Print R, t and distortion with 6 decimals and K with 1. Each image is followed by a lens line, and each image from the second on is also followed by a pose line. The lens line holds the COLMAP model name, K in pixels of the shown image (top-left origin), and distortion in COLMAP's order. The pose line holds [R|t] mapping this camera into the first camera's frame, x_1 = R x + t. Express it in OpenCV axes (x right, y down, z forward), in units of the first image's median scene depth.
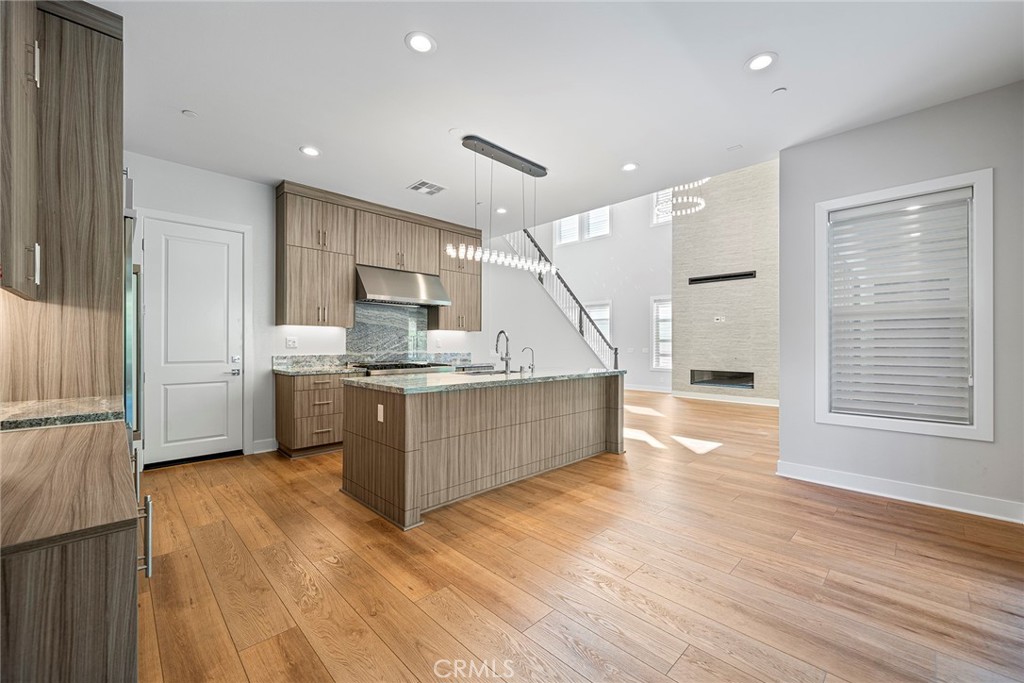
lens RADIAL K [[410.2, 0, 519.6], [0, 410.2, 339.7], [0, 0, 1]] dist [-0.006594, 0.000297]
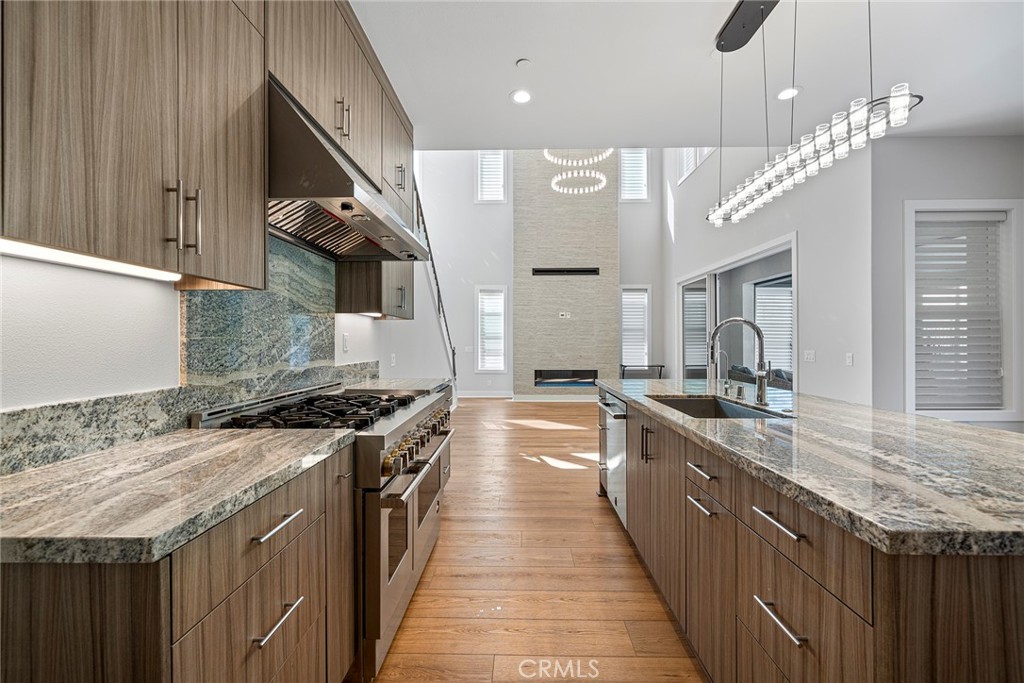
lens RADIAL K [[421.3, 0, 495.1], [0, 421.3, 331.9], [0, 0, 1]] dist [0.002468, 0.000372]
pose [[0.716936, 0.011570, 0.697043, -0.556042], [-0.004531, 0.999918, -0.011938, 0.001960], [-0.697124, 0.005401, 0.716930, 0.765149]]
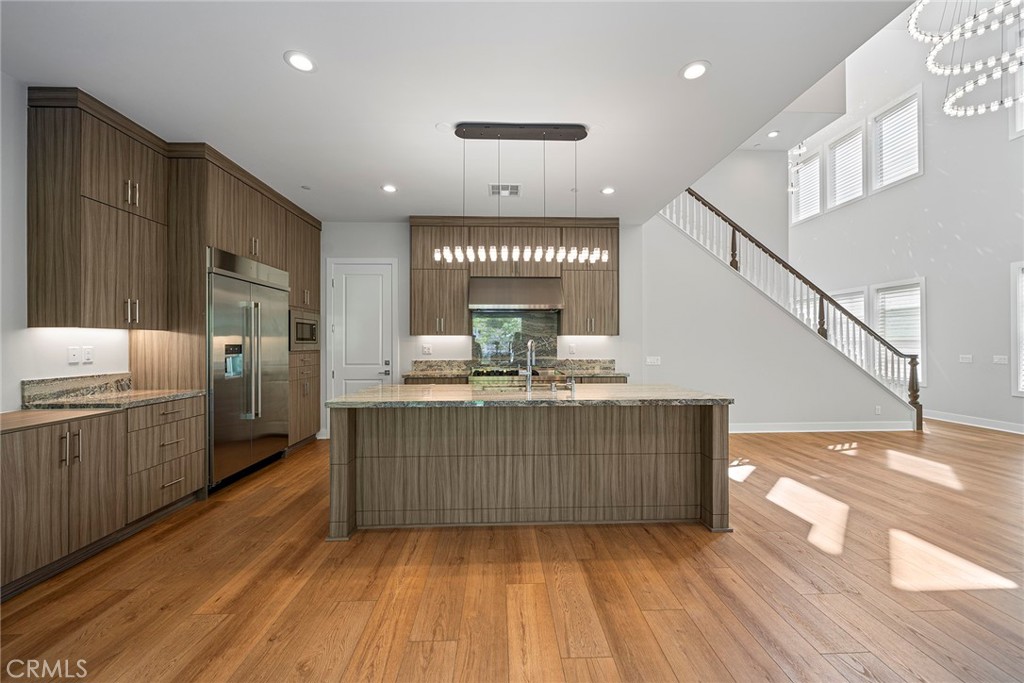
lens RADIAL K [[391.2, 0, 511.7], [0, 391.2, 339.8], [0, 0, 1]] dist [-0.003303, -0.000095]
pose [[0.732303, -0.010344, -0.680900, 0.435119], [0.011936, 0.999926, -0.002353, -0.017326], [0.680874, -0.006404, 0.732372, 0.358677]]
